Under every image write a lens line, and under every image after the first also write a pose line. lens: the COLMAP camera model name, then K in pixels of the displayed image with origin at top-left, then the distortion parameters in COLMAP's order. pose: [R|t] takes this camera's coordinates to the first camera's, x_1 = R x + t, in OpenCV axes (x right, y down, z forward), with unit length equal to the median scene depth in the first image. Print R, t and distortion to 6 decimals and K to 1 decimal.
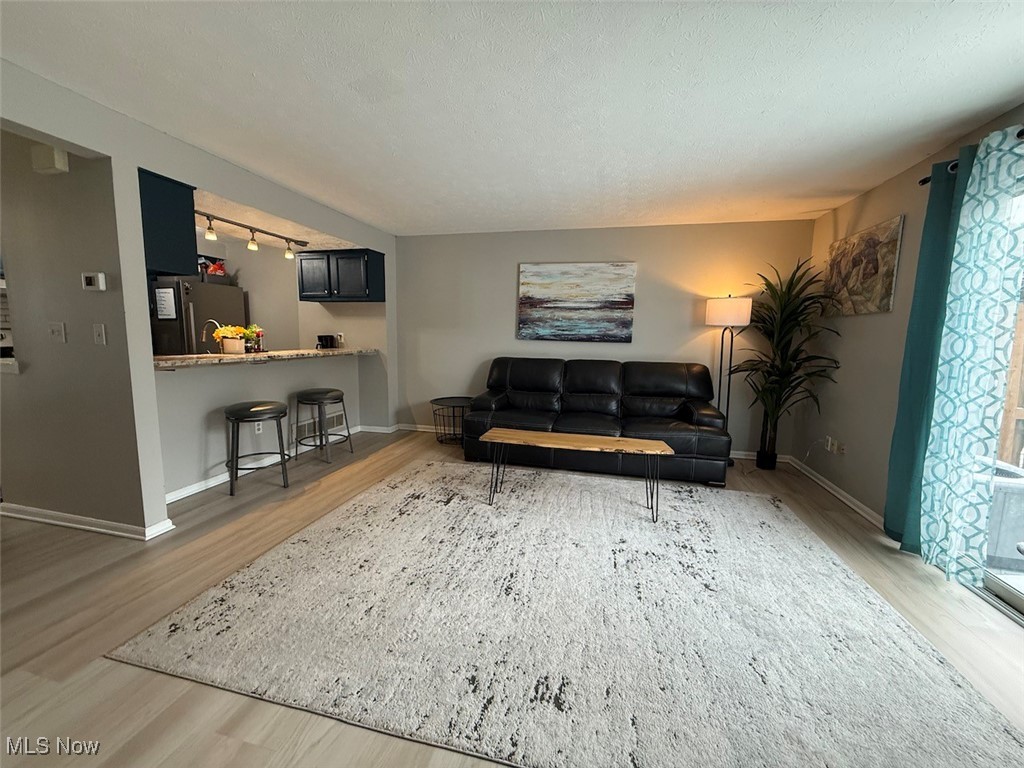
lens RADIAL K [[410.6, 0, 508.0], [0, 410.6, 375.2], [0, 0, 1]] dist [0.006437, -0.001003]
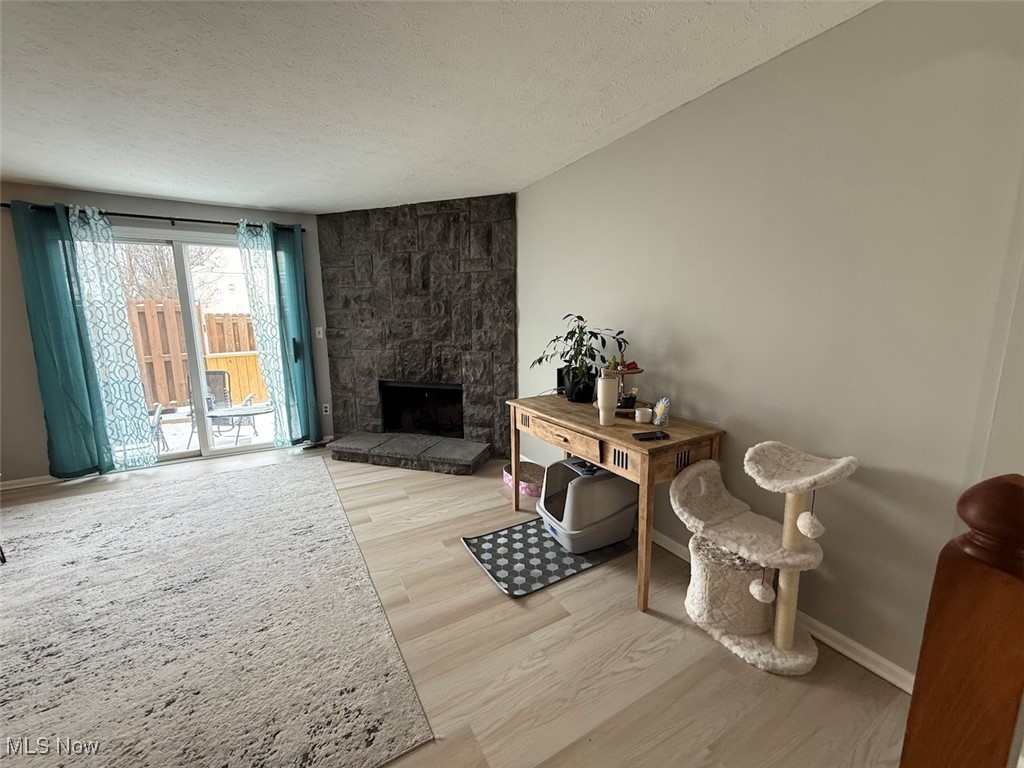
lens RADIAL K [[410.6, 0, 509.0], [0, 410.6, 382.5], [0, 0, 1]] dist [0.006437, -0.001003]
pose [[-0.692509, -0.132374, 0.709161, -0.853884], [0.070244, 0.965977, 0.248906, -0.128065], [-0.717982, 0.222184, -0.659649, 0.688728]]
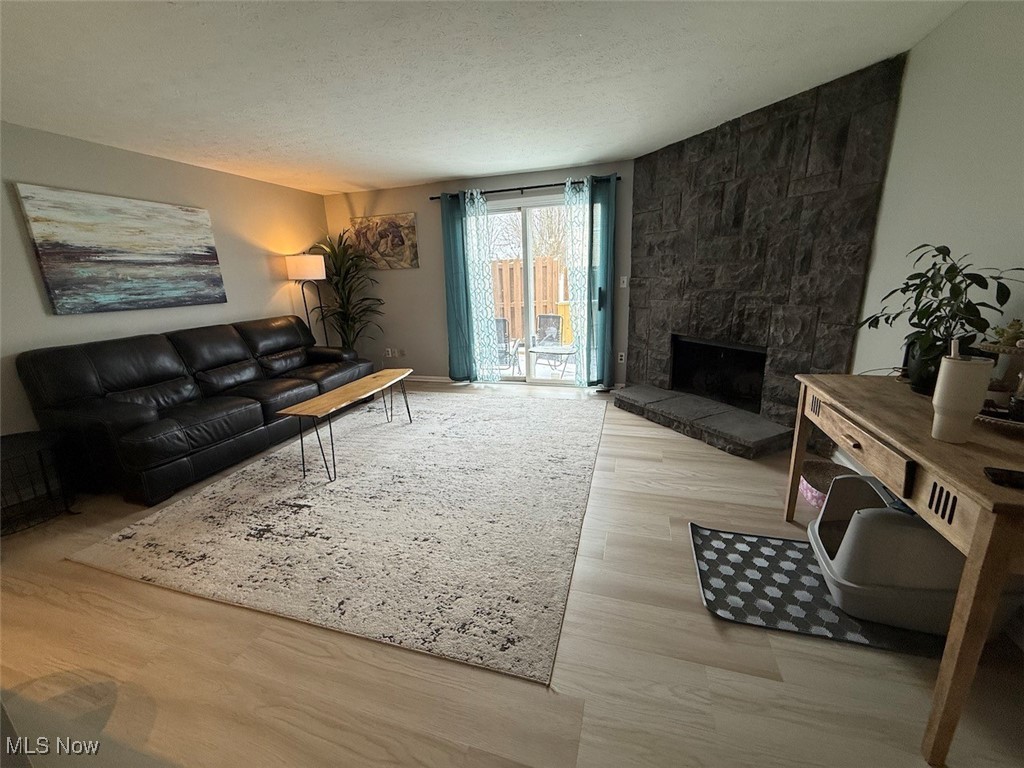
lens RADIAL K [[410.6, 0, 507.2], [0, 410.6, 382.0], [0, 0, 1]] dist [0.006437, -0.001003]
pose [[0.053777, -0.275871, 0.959689, -0.877533], [0.146309, 0.952884, 0.265716, -0.094546], [-0.987776, 0.126122, 0.091606, 0.495063]]
